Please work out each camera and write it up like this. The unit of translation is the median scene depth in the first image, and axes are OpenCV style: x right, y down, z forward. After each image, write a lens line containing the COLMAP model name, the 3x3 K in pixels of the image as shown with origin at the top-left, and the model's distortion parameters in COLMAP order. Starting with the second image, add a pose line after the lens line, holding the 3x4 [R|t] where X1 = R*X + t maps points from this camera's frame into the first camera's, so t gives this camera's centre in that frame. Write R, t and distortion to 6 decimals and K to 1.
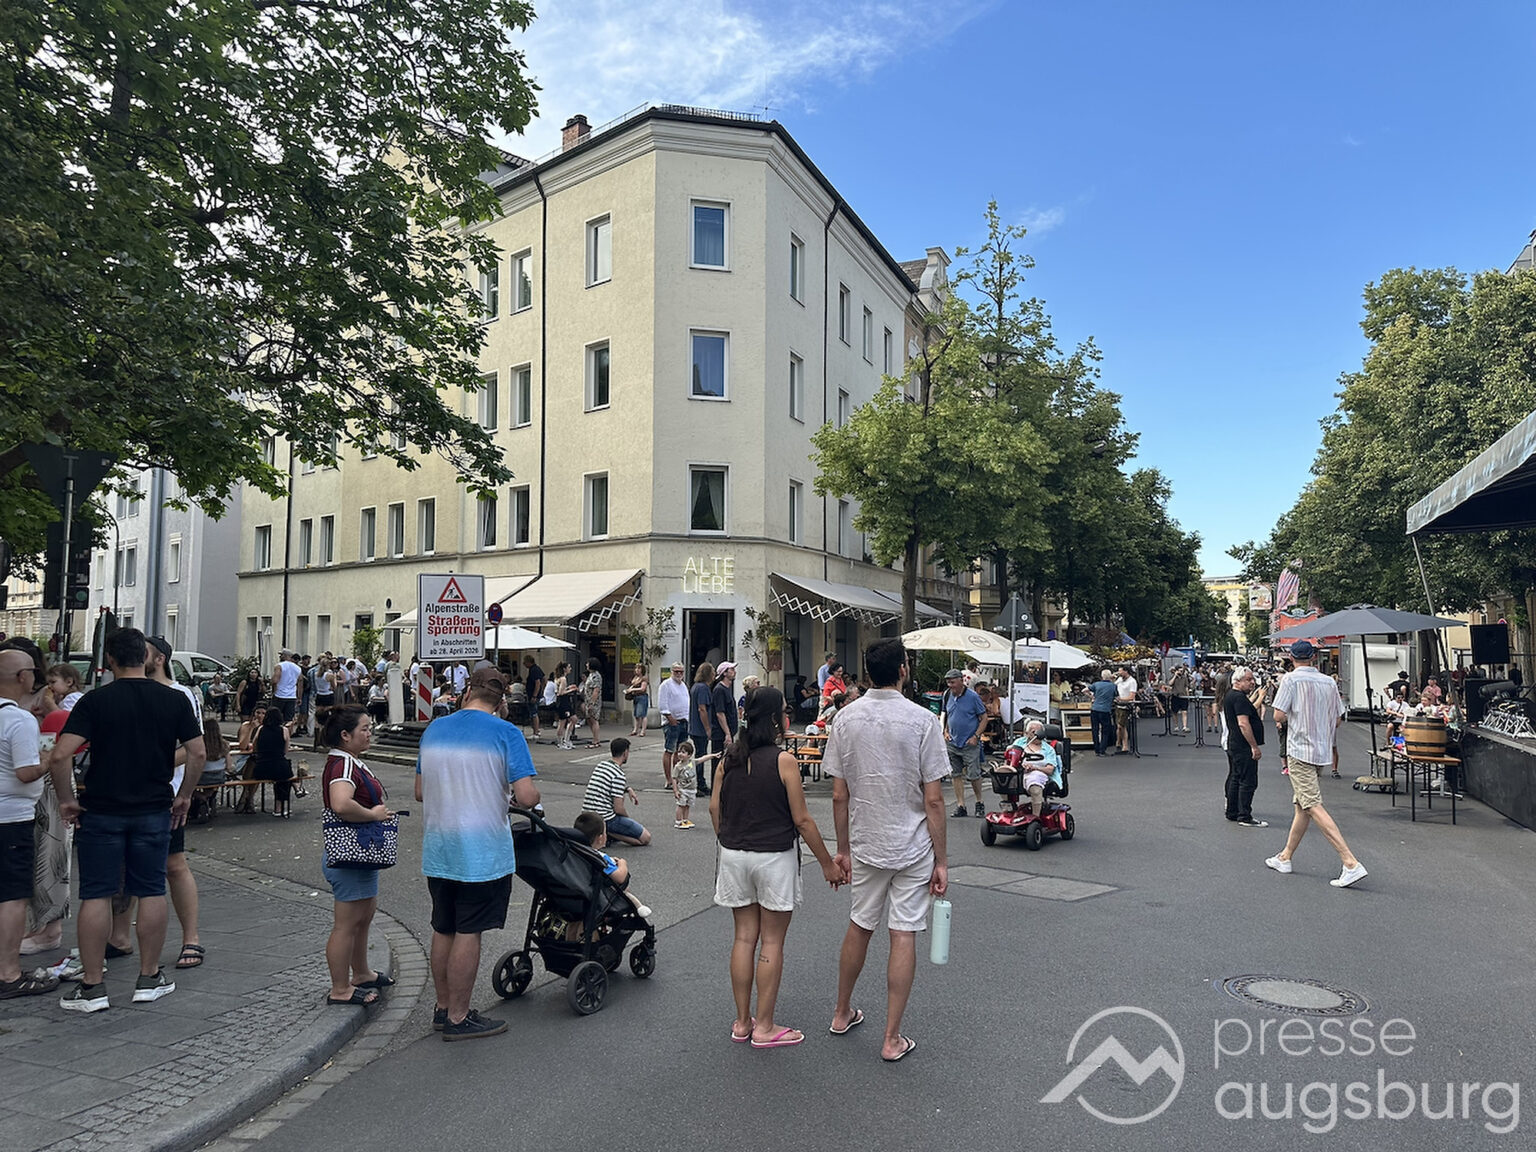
lens RADIAL K [[1079.1, 0, 766.2], [0, 1079.1, 572.0], [0, 0, 1]] dist [0.000138, -0.001151]
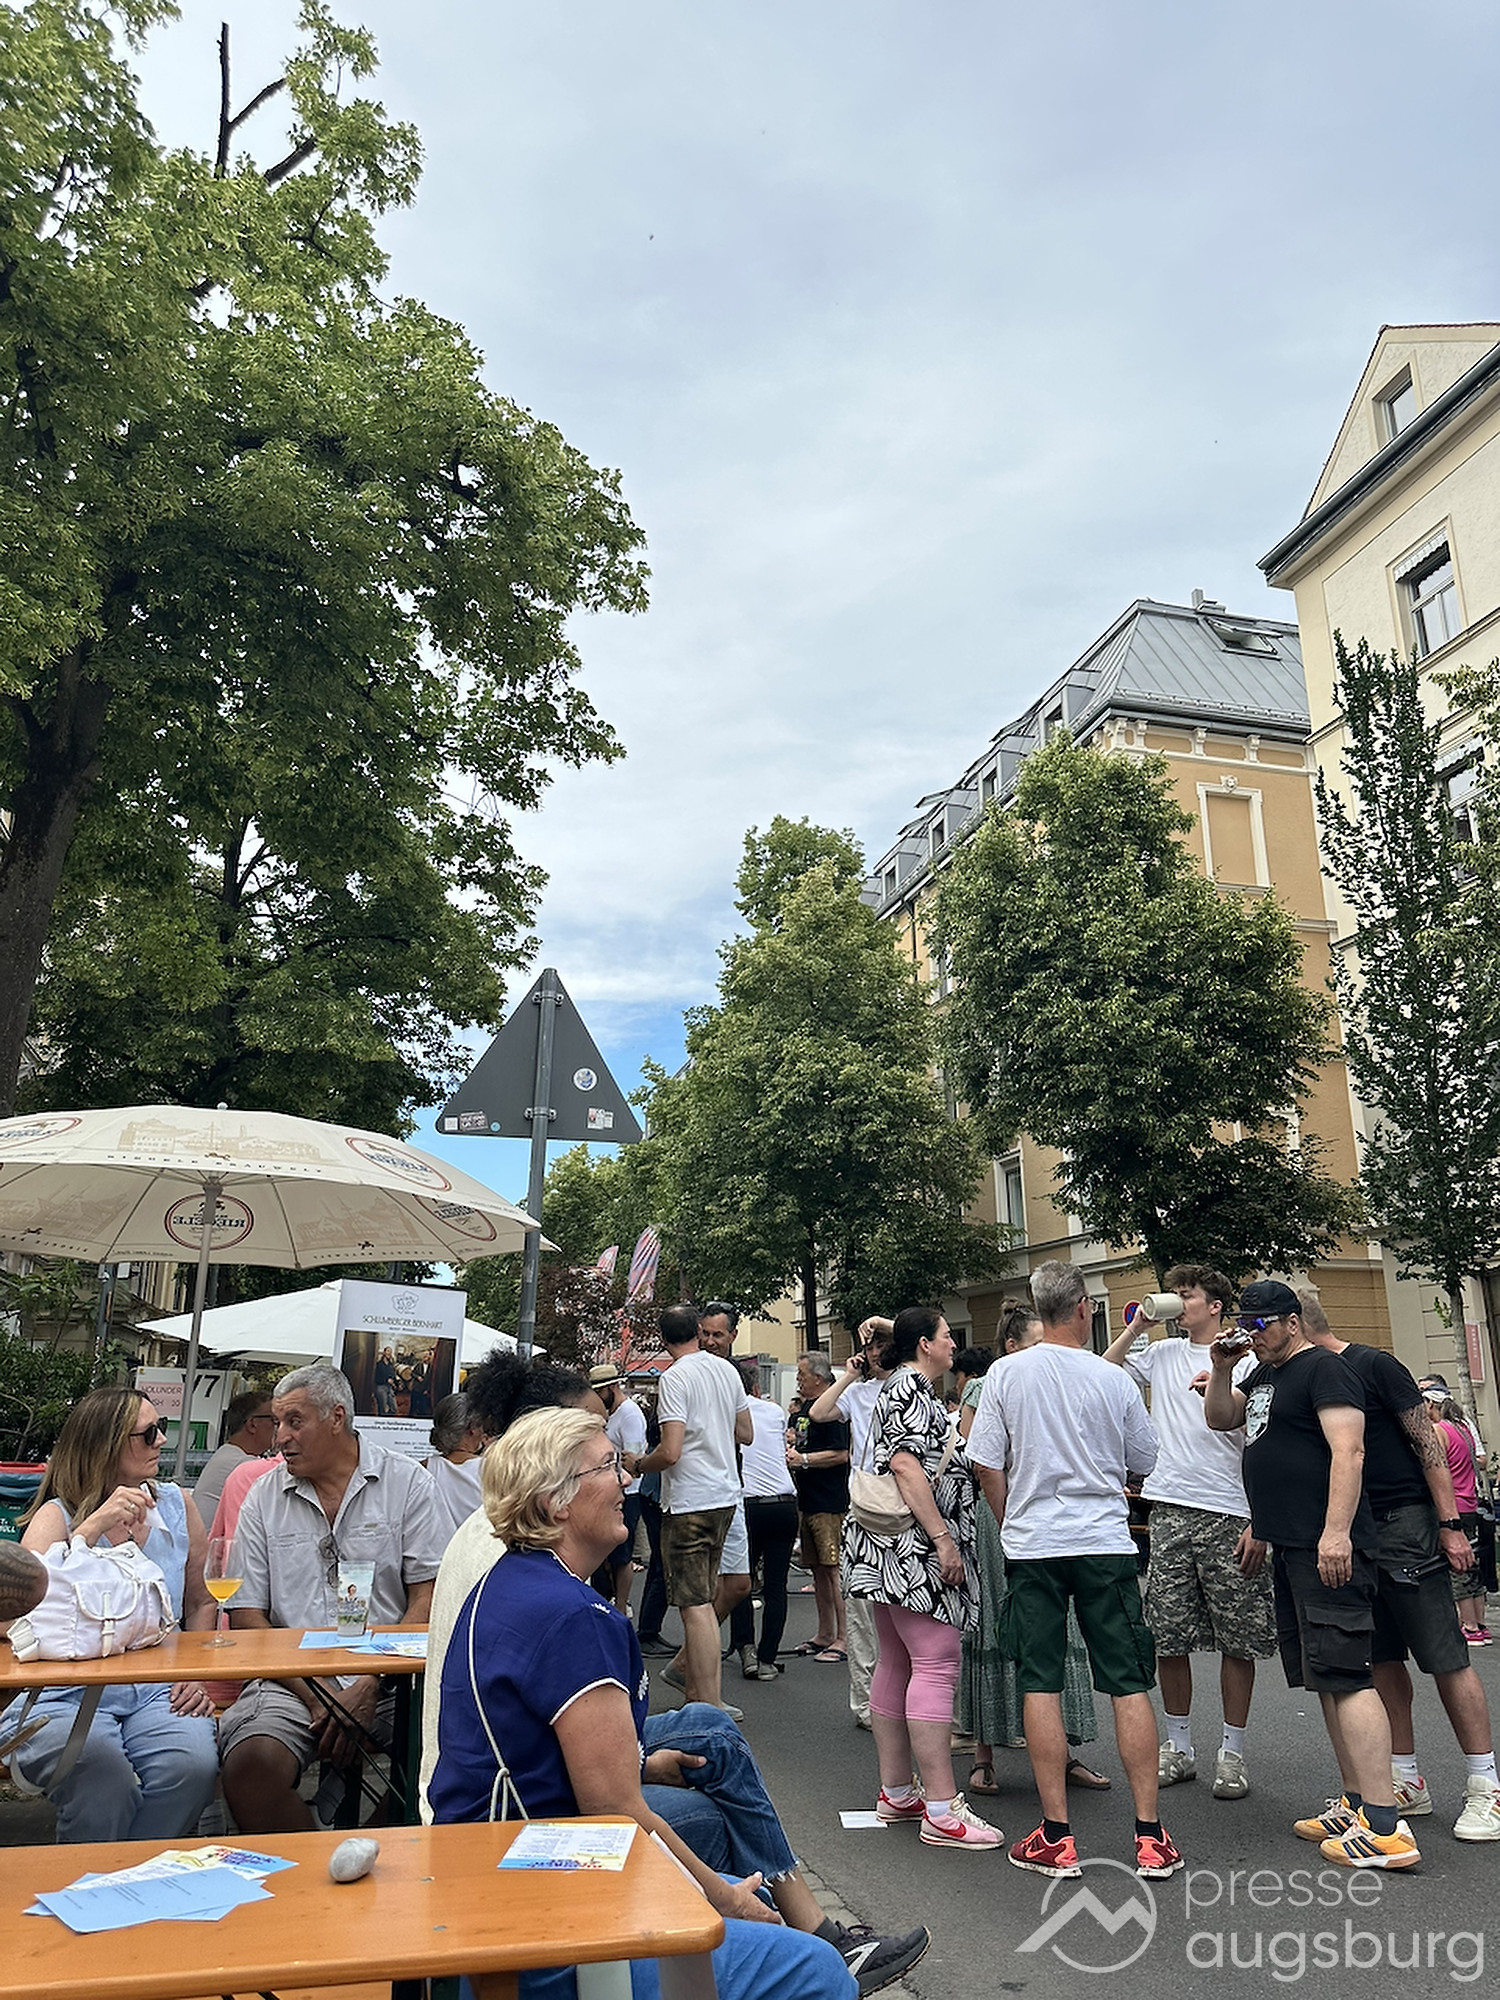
lens RADIAL K [[1405.0, 0, 747.7], [0, 1405.0, 995.6], [0, 0, 1]] dist [0.000138, -0.001151]
pose [[0.779070, 0.170852, 0.603208, 0.059067], [-0.036101, 0.972780, -0.228903, 0.059421], [-0.625897, 0.156554, 0.764031, 0.500931]]
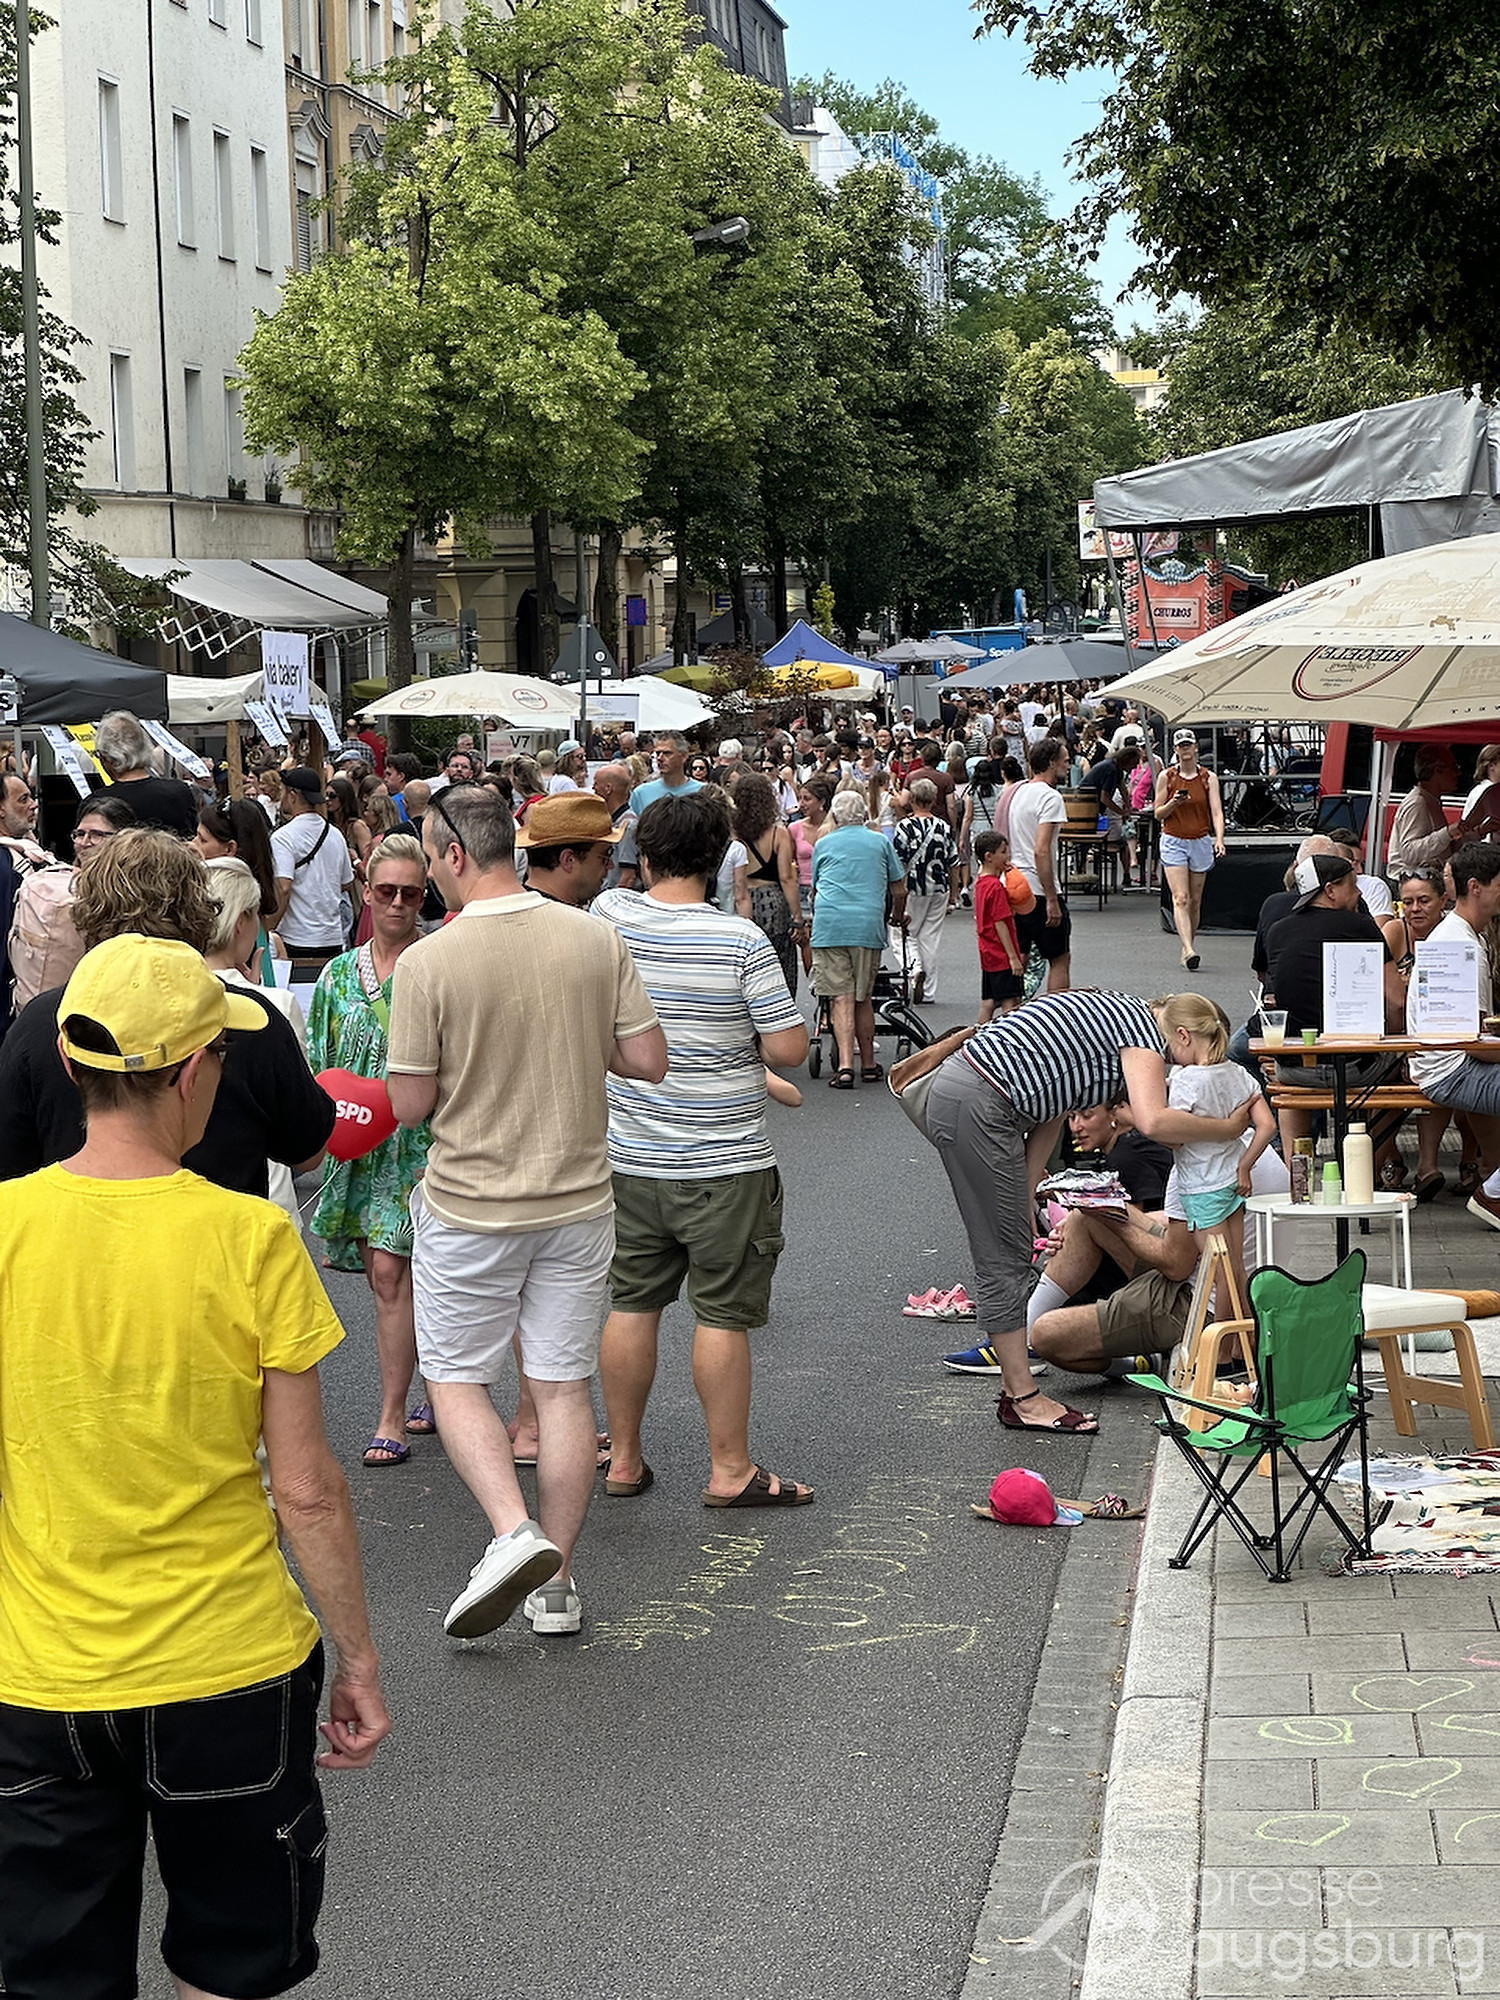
lens RADIAL K [[4486.4, 0, 749.8], [0, 4486.4, 999.8], [0, 0, 1]] dist [-0.032404, 0.000000]
pose [[0.958881, -0.053777, 0.278668, -0.252673], [0.009132, 0.987222, 0.159090, -0.107120], [-0.283662, -0.150004, 0.947119, -0.928182]]
